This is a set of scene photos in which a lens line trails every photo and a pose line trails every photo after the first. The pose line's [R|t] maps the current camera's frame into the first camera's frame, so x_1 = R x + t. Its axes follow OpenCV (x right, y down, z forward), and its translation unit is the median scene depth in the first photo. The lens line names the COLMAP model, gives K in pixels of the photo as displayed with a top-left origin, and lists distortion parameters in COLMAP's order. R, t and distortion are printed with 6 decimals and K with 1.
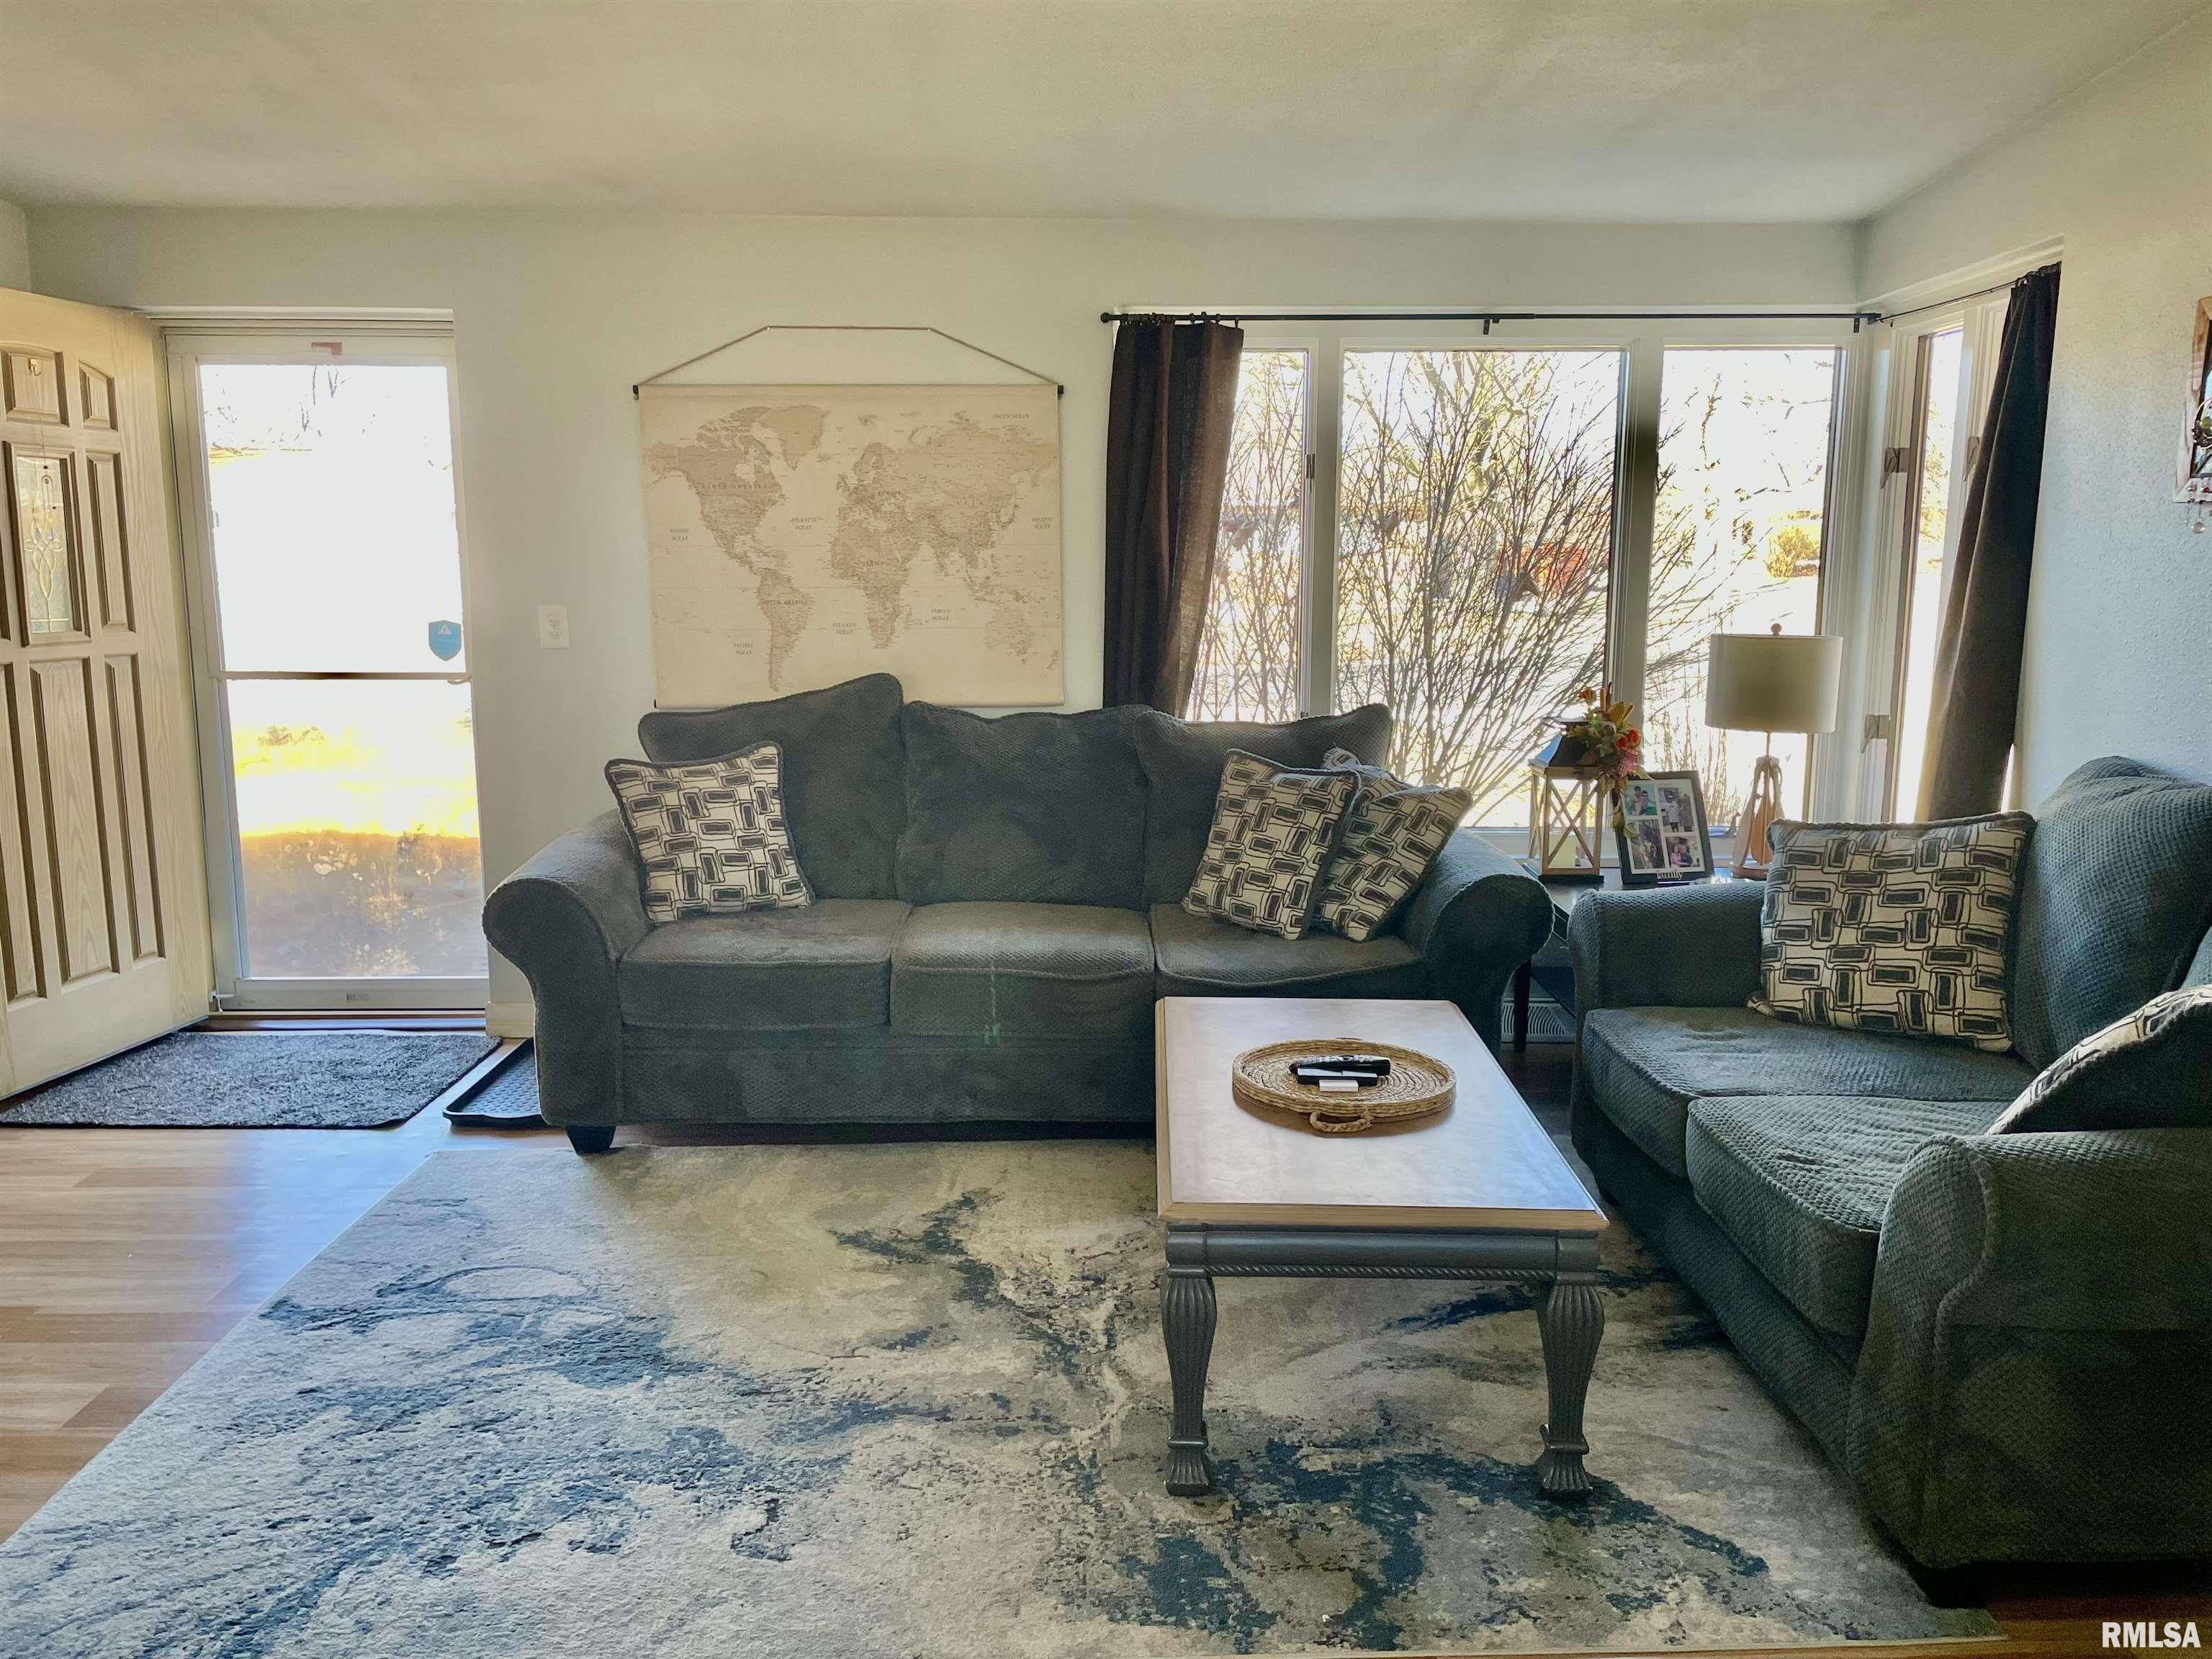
lens RADIAL K [[1663.5, 0, 1118.0], [0, 1663.5, 832.1], [0, 0, 1]] dist [0.093764, -0.119043]
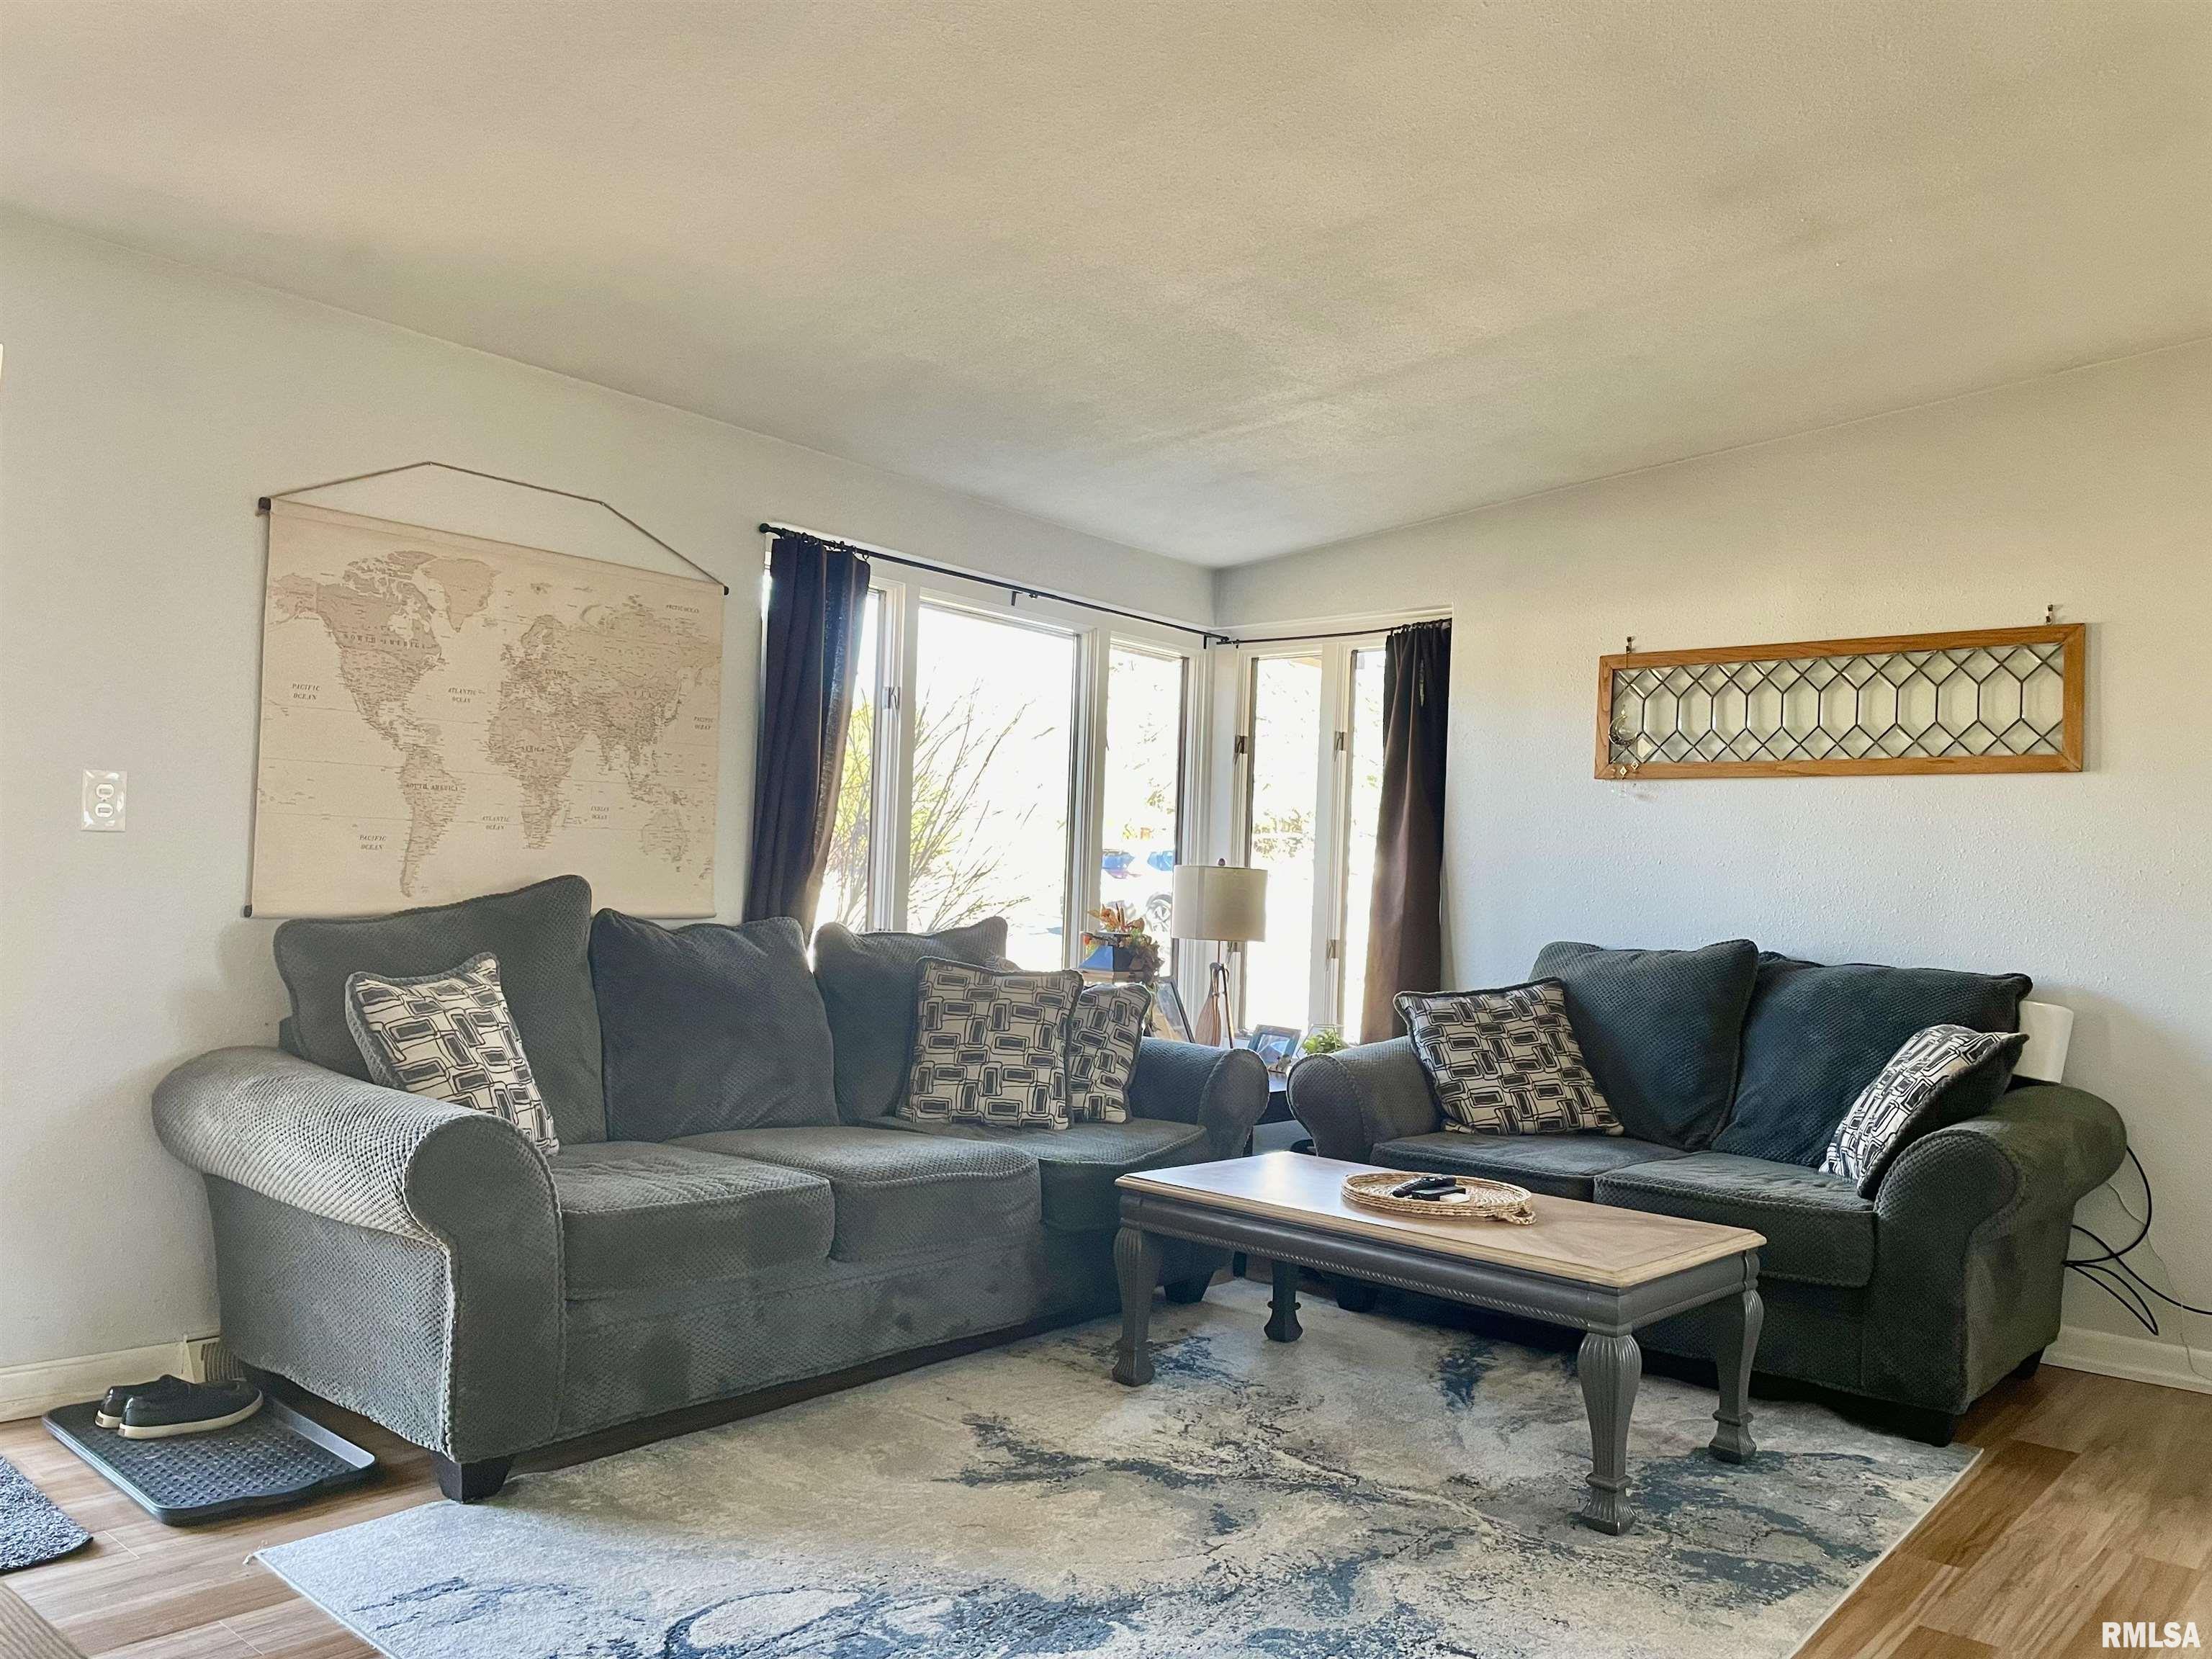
lens RADIAL K [[1663.5, 0, 1120.9], [0, 1663.5, 820.9], [0, 0, 1]] dist [0.093764, -0.119043]
pose [[0.658531, 0.055697, 0.750489, -0.623431], [0.083485, 0.985695, -0.146408, 0.027471], [-0.747908, 0.159068, 0.644461, 0.239464]]
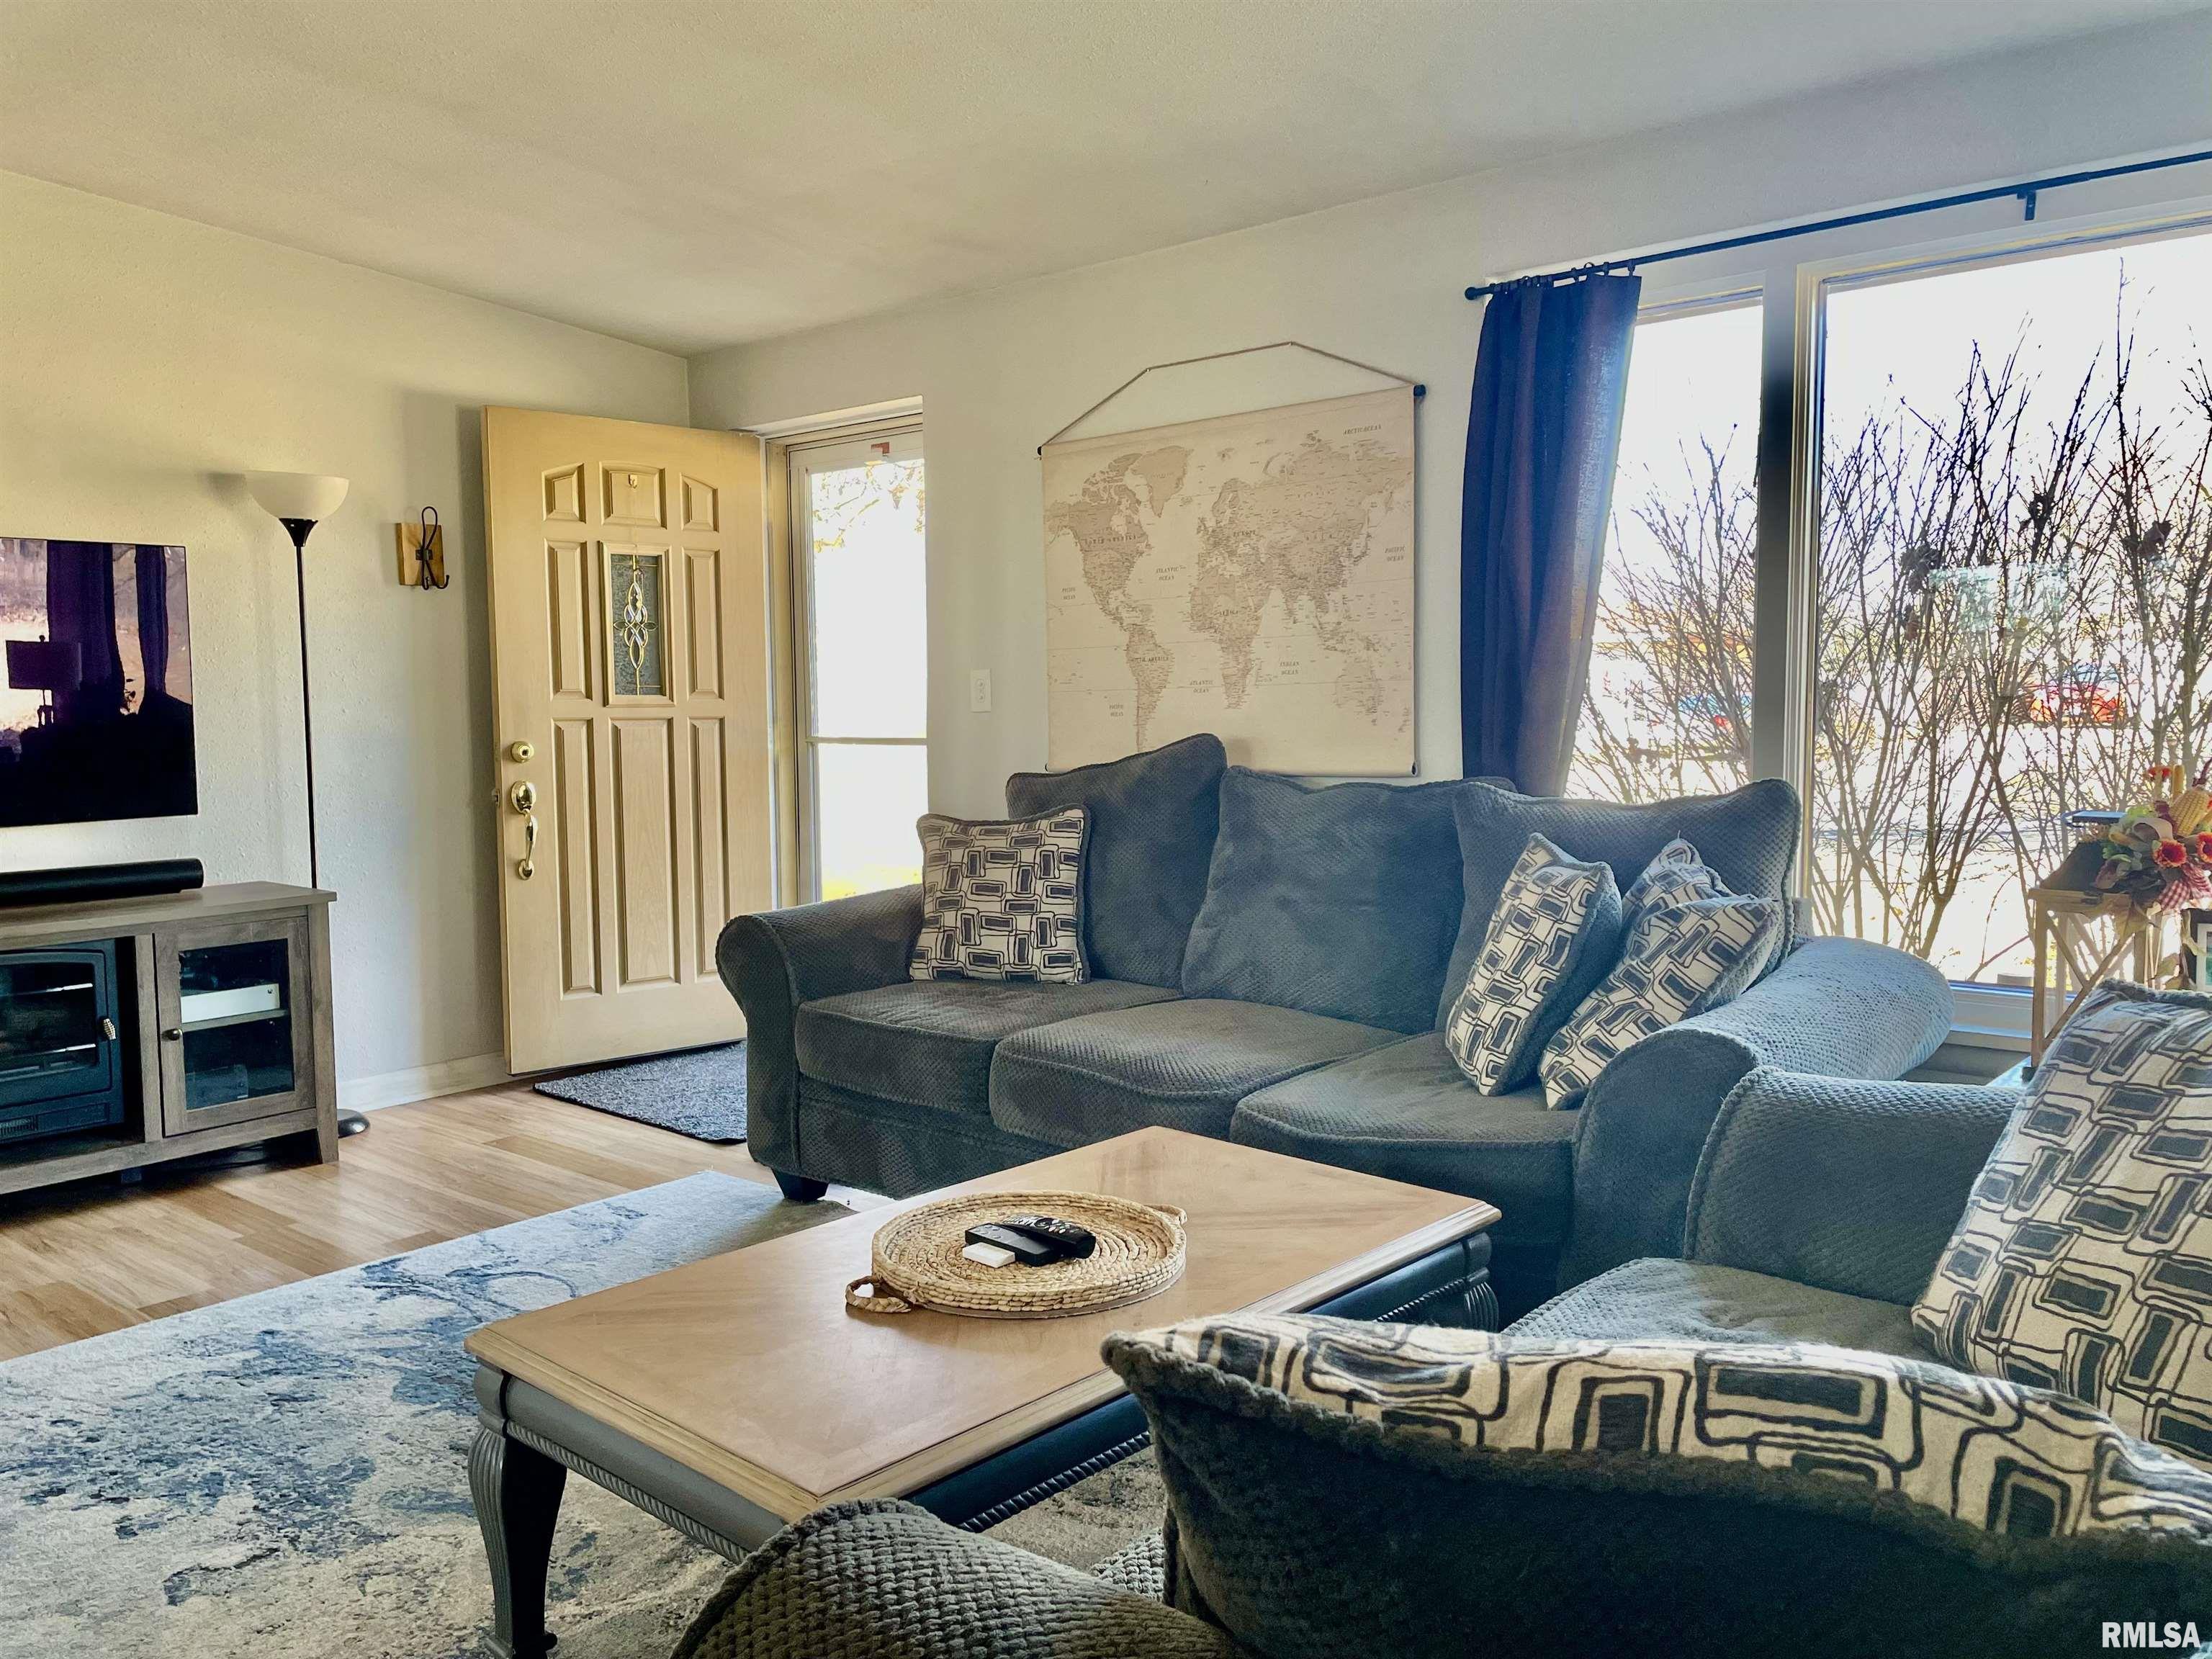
lens RADIAL K [[1663.5, 0, 1093.6], [0, 1663.5, 821.3], [0, 0, 1]] dist [0.093764, -0.119043]
pose [[0.743517, 0.038797, -0.667591, 0.418245], [-0.096272, 0.994126, -0.049448, 0.000213], [0.661751, 0.101036, 0.742884, 0.320966]]
